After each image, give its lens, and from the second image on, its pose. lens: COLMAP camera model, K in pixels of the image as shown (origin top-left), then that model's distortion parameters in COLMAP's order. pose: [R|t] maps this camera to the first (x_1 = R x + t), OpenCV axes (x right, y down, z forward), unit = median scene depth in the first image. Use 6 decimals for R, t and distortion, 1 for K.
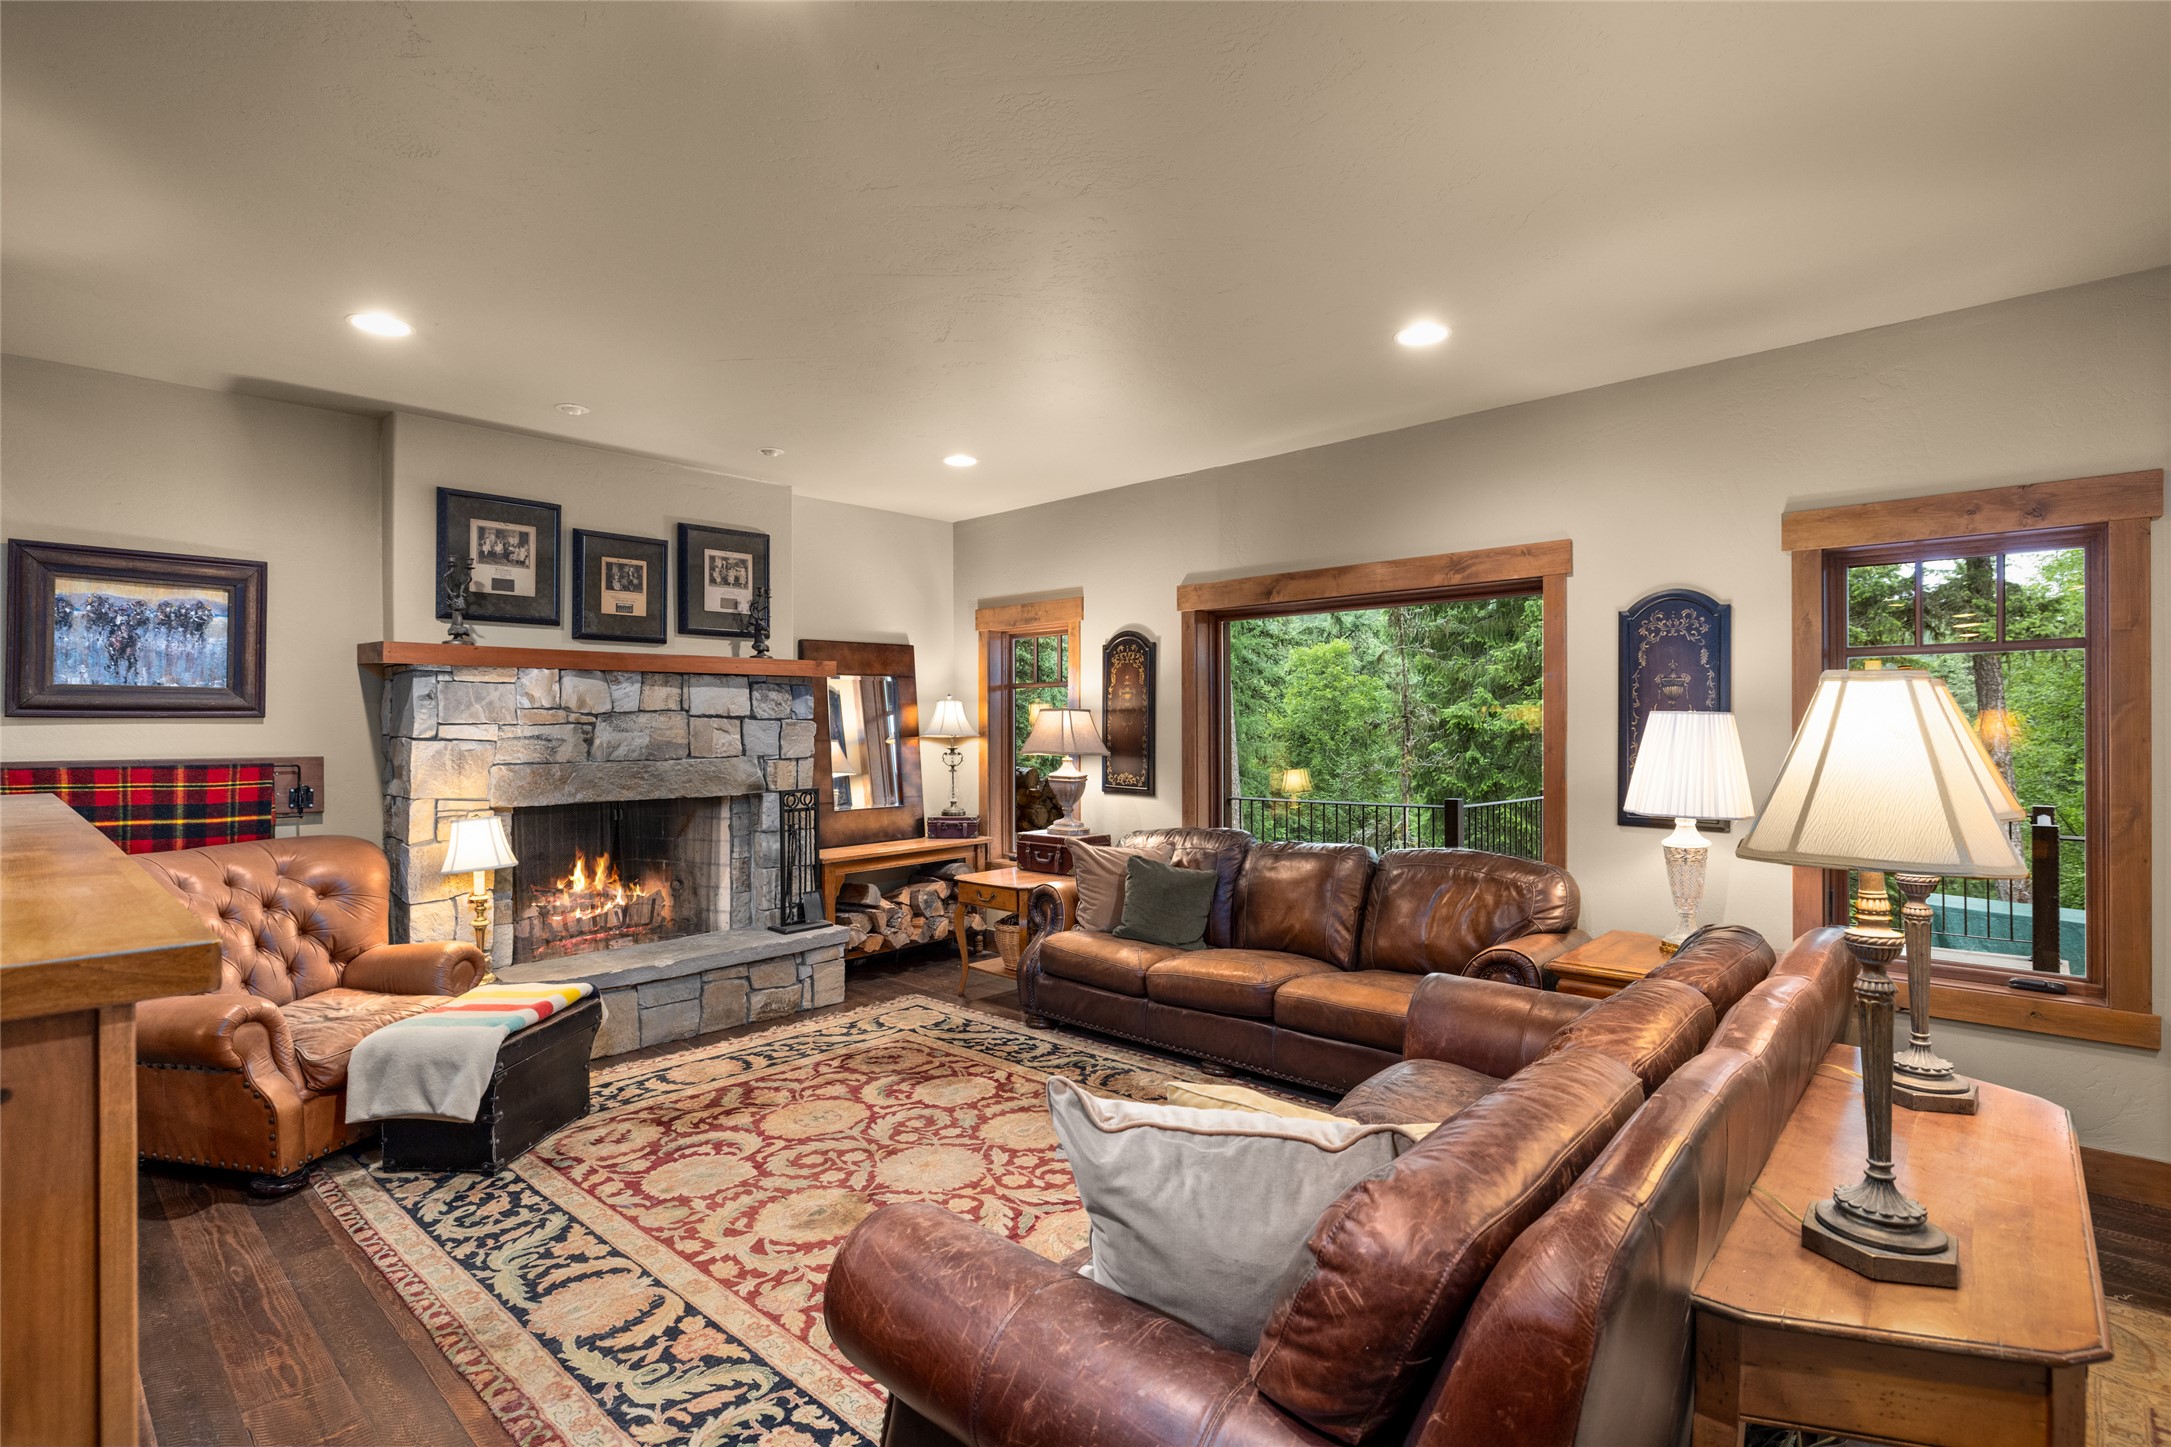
lens RADIAL K [[1034.1, 0, 1082.0], [0, 1034.1, 721.6], [0, 0, 1]] dist [-0.003927, 0.001346]
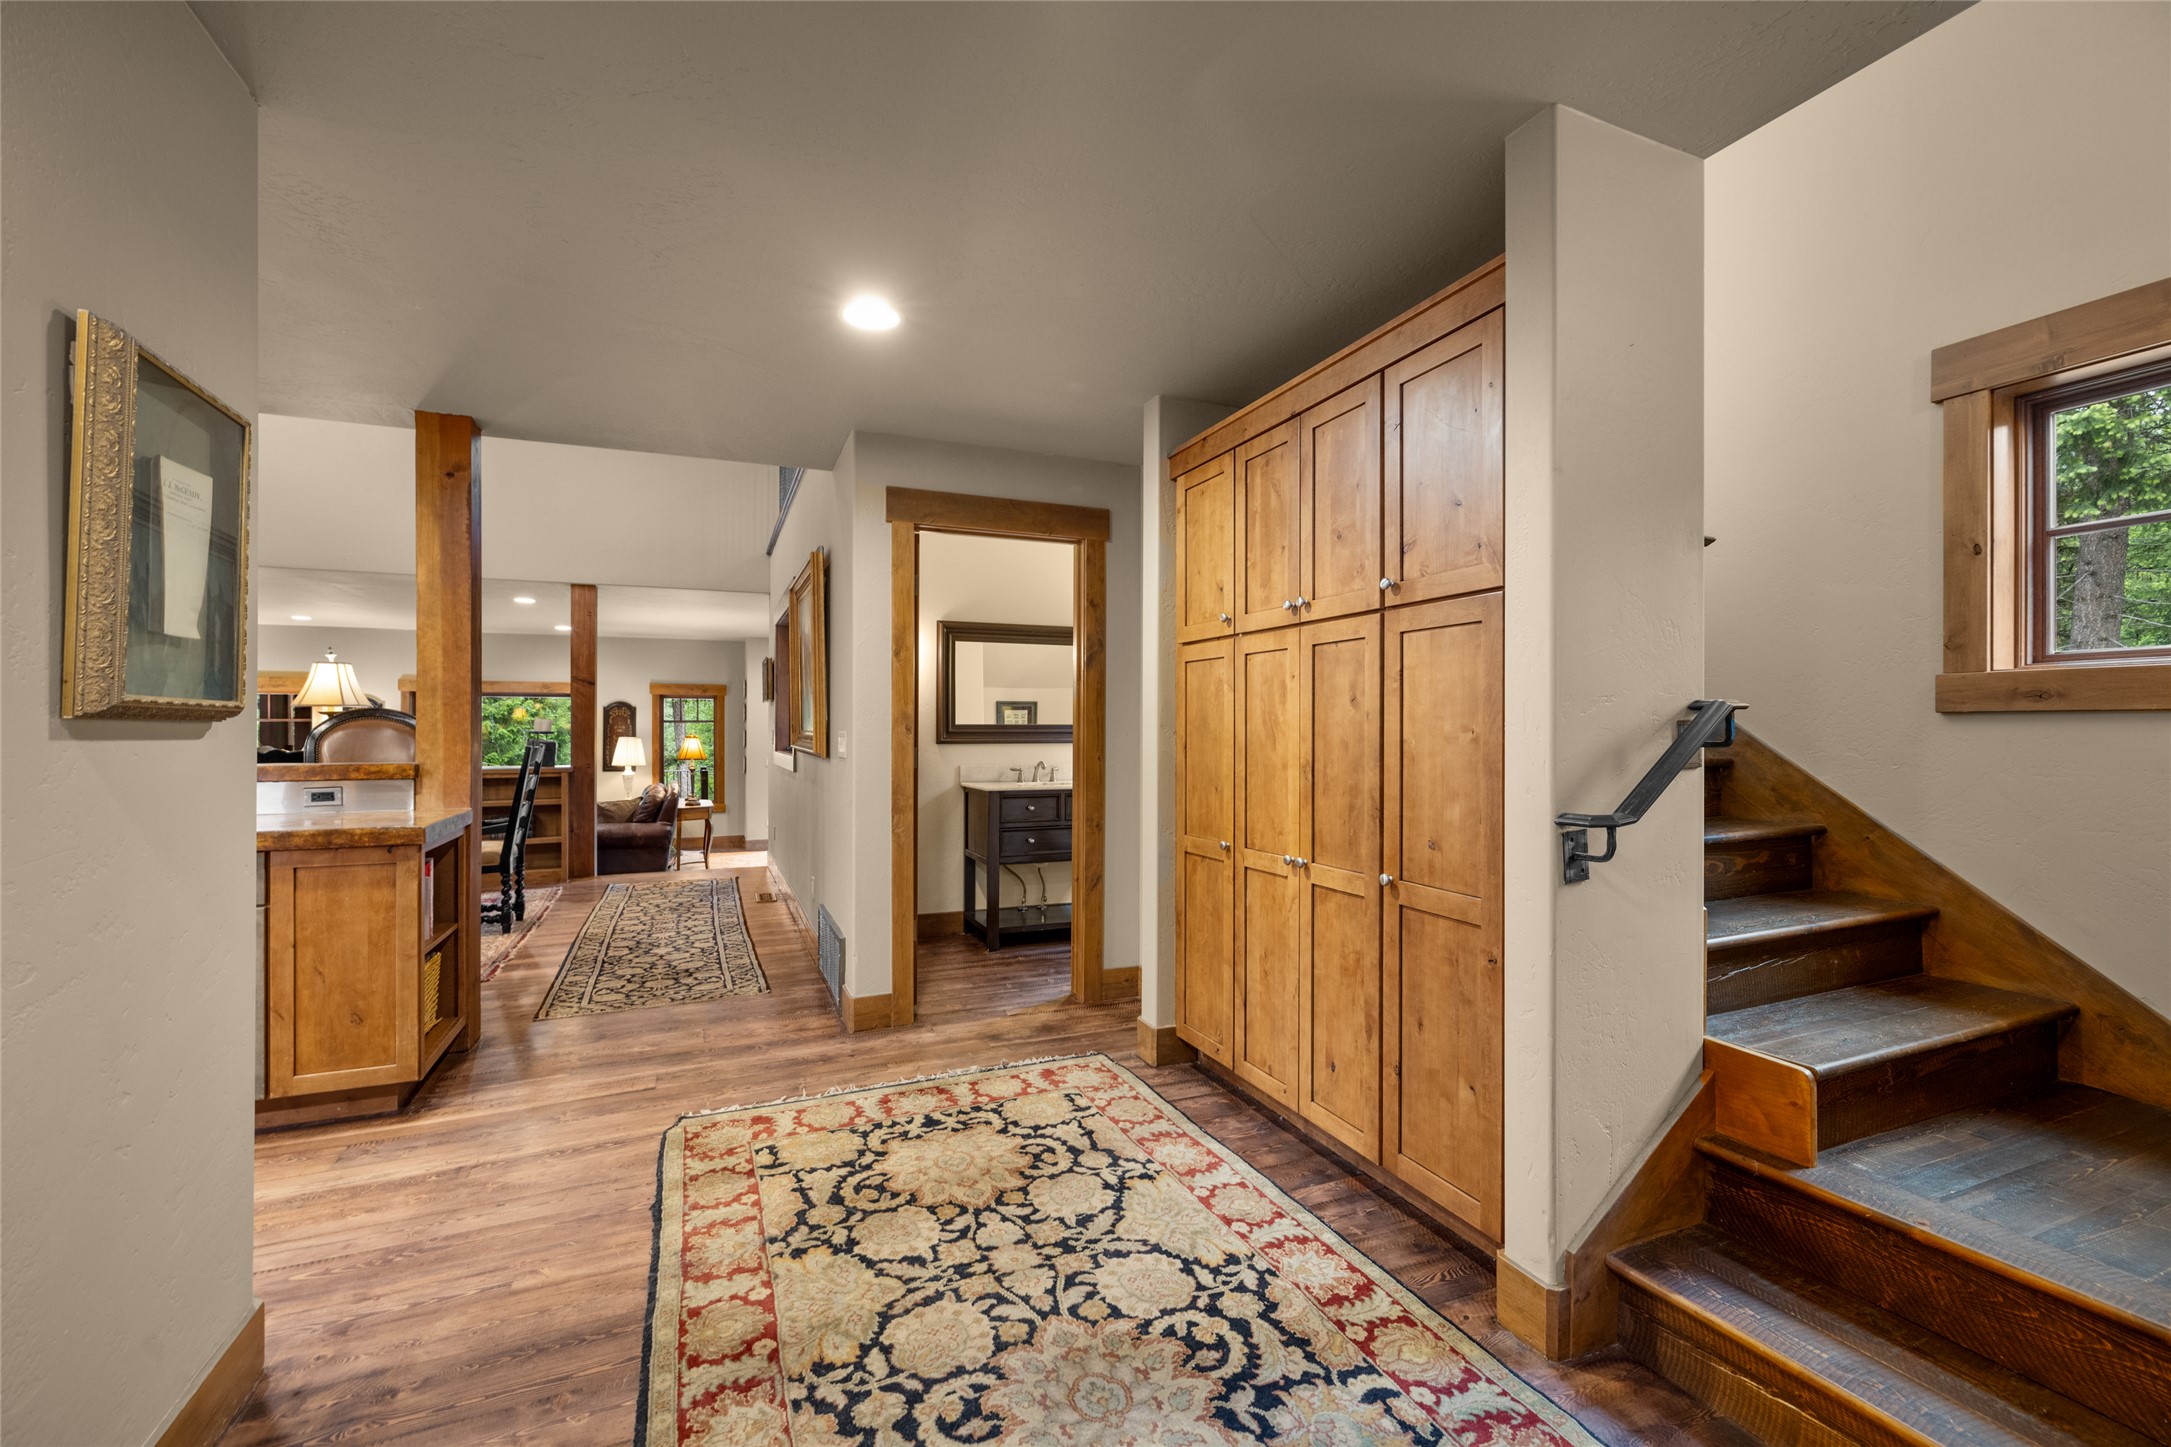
lens RADIAL K [[909.1, 0, 1082.4], [0, 909.1, 729.4], [0, 0, 1]] dist [0.001781, -0.000065]
pose [[0.414273, 0.002910, 0.910148, -1.592337], [-0.003798, 0.999992, -0.001469, -0.037322], [-0.910145, -0.002848, 0.414281, -1.705811]]
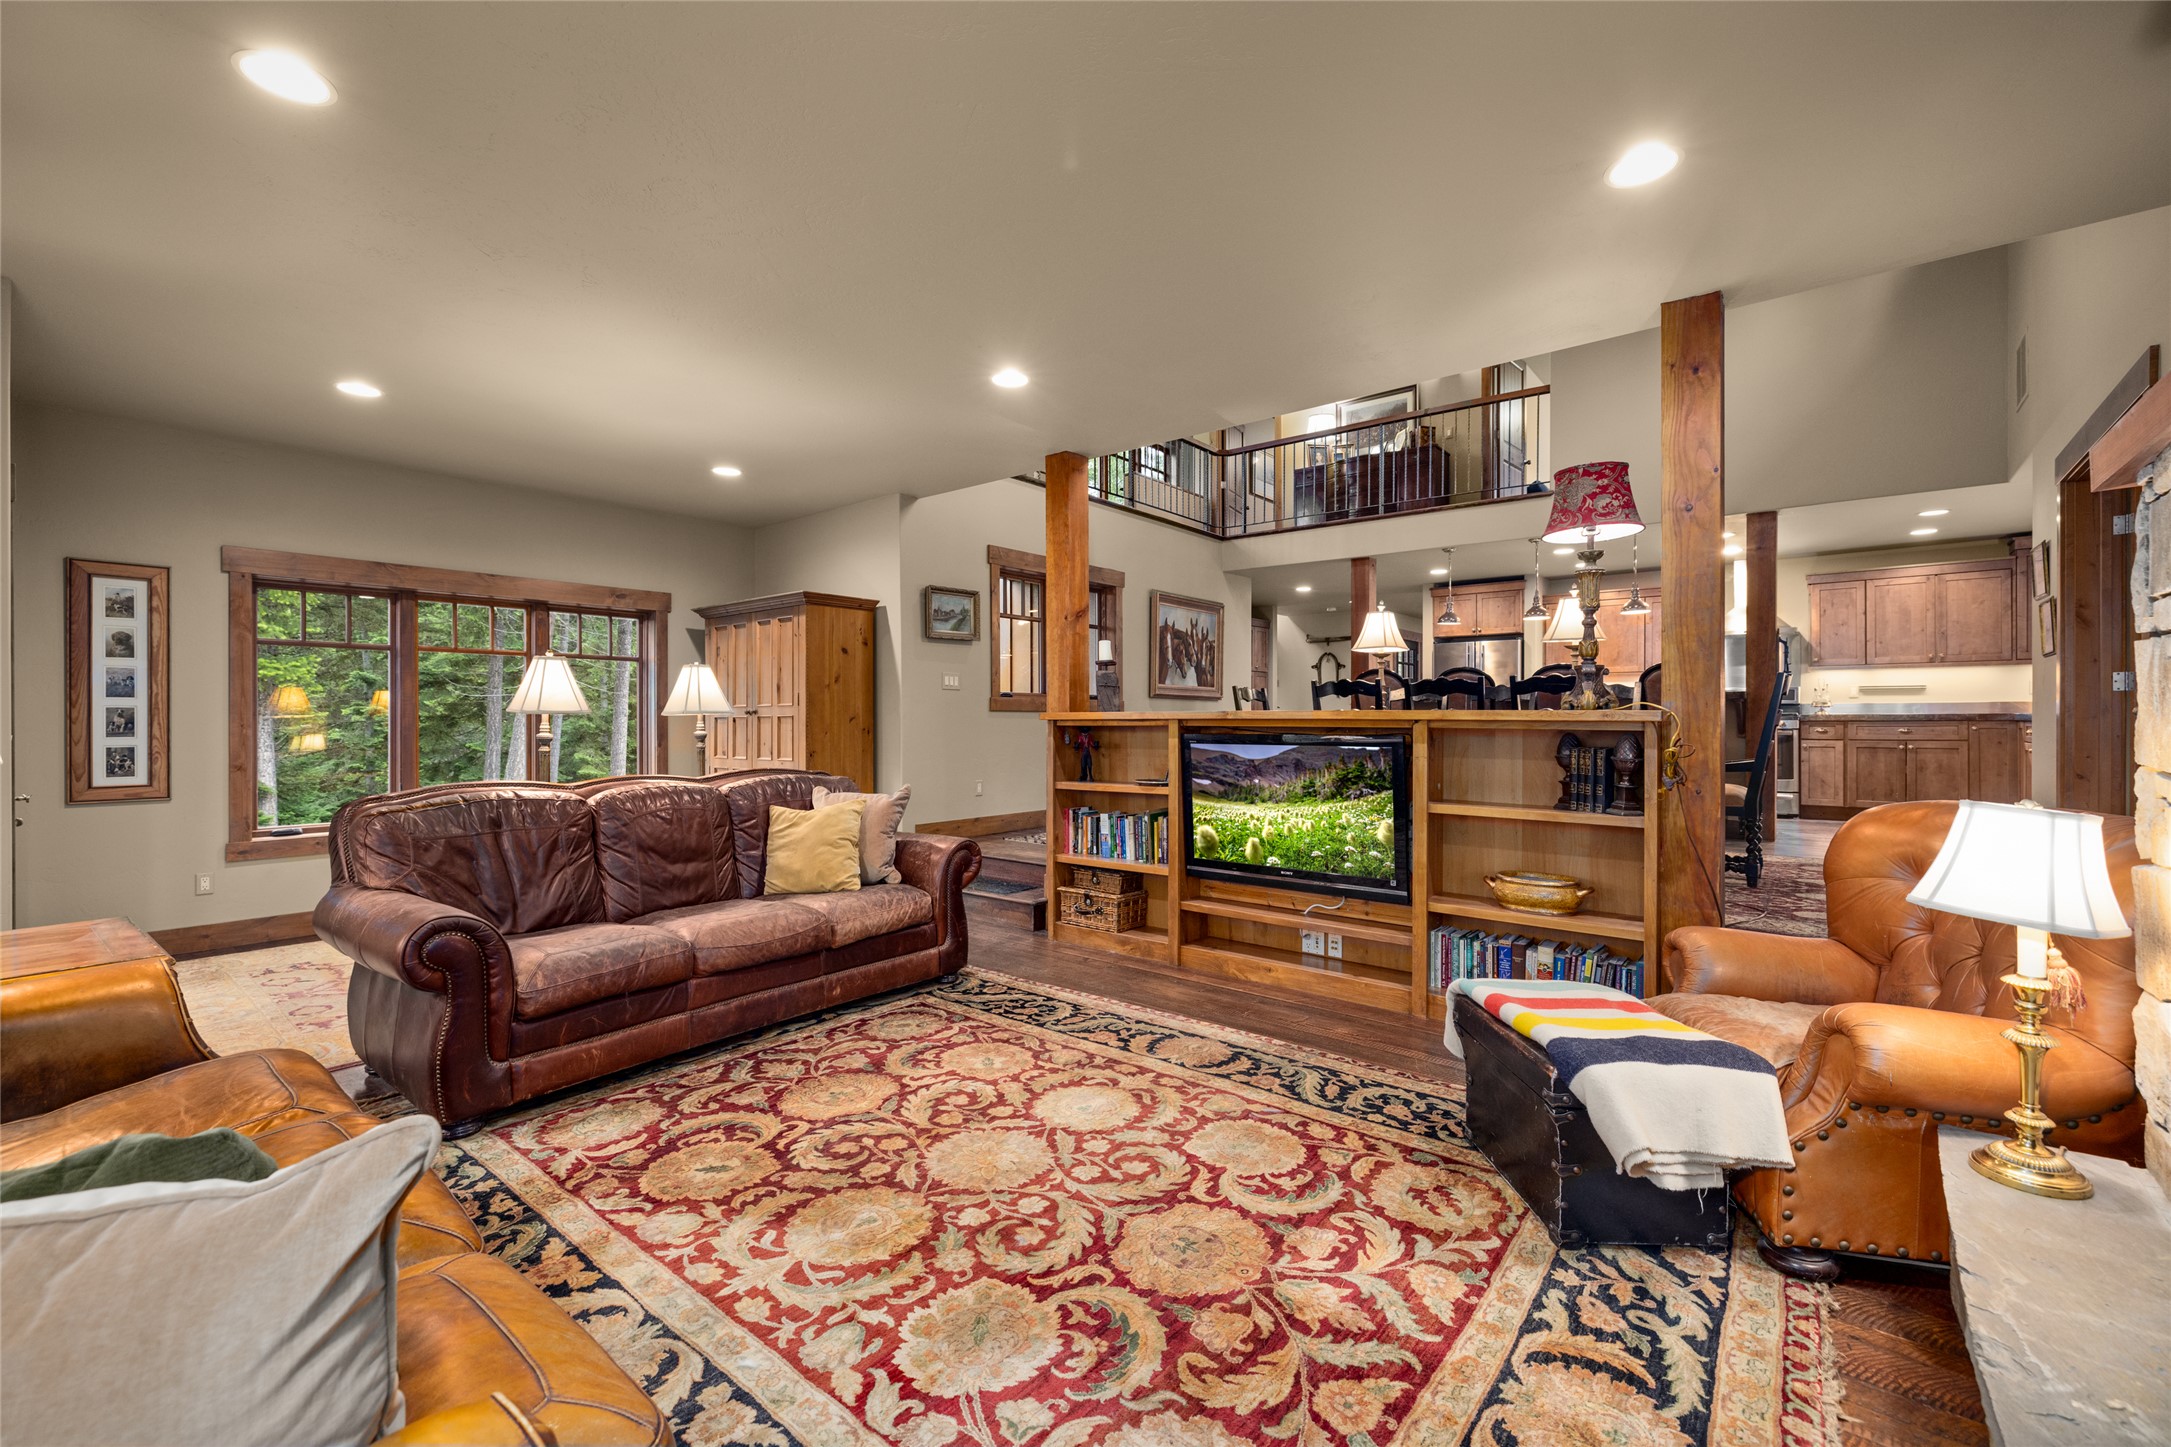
lens RADIAL K [[902.0, 0, 1079.9], [0, 902.0, 721.1], [0, 0, 1]] dist [0.003179, -0.000874]
pose [[-0.998054, 0.004677, -0.062184, -0.154171], [0.004759, 0.999988, -0.001167, 0.059284], [0.062178, -0.001460, -0.998064, 1.532894]]
